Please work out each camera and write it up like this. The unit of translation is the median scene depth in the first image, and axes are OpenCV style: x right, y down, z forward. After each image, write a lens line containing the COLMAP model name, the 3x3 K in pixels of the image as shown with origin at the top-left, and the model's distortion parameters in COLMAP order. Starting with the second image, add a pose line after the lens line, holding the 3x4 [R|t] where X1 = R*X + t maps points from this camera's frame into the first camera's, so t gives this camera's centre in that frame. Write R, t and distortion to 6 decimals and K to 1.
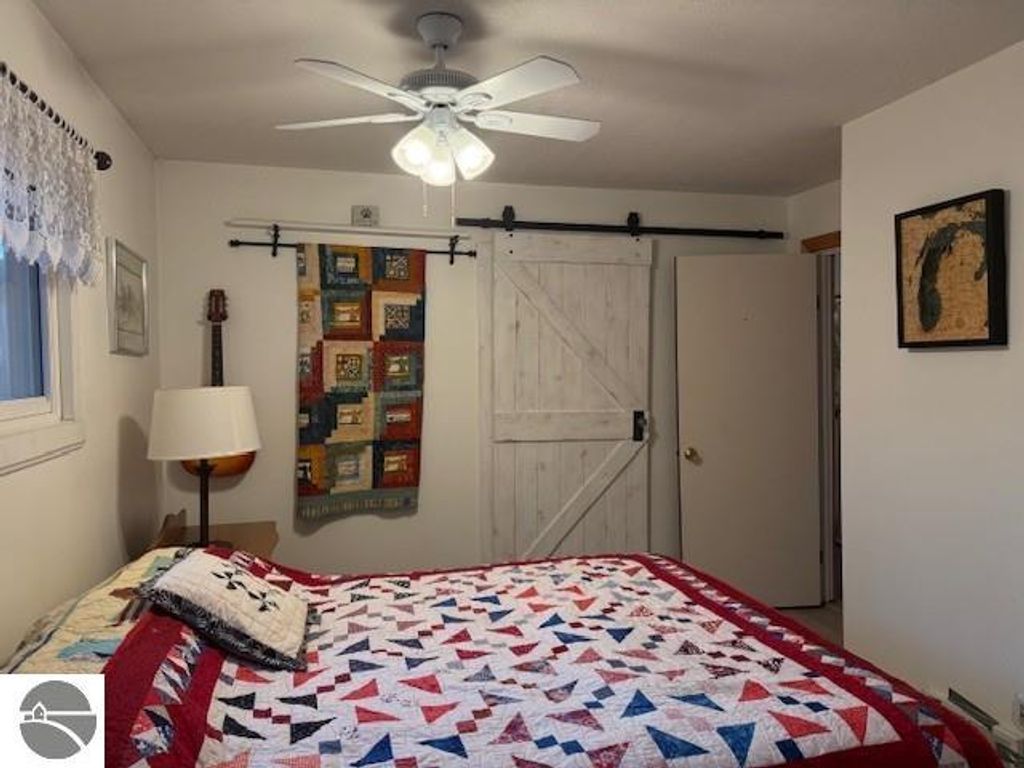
lens RADIAL K [[721.5, 0, 512.0], [0, 721.5, 383.0], [0, 0, 1]] dist [0.054471, -0.049059]
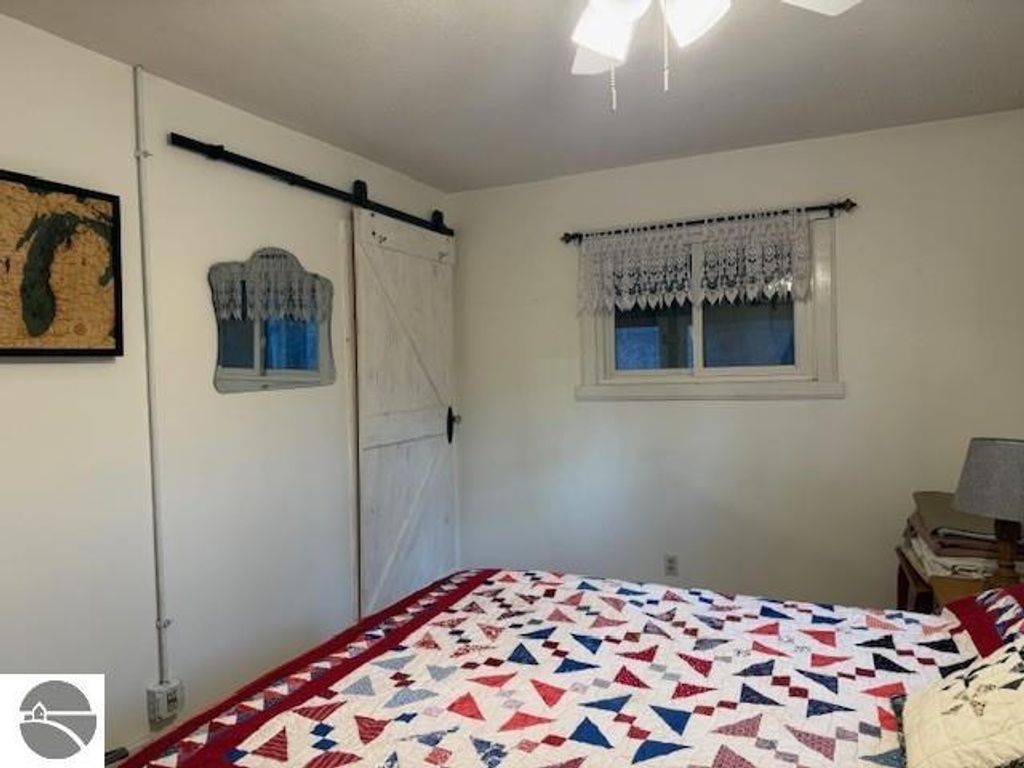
lens RADIAL K [[721.5, 0, 513.8], [0, 721.5, 382.6], [0, 0, 1]] dist [0.054471, -0.049059]
pose [[-0.777922, 0.019053, 0.628072, -0.351396], [0.053913, 0.997878, 0.036504, -0.023235], [-0.626044, 0.062259, -0.777298, 1.394657]]
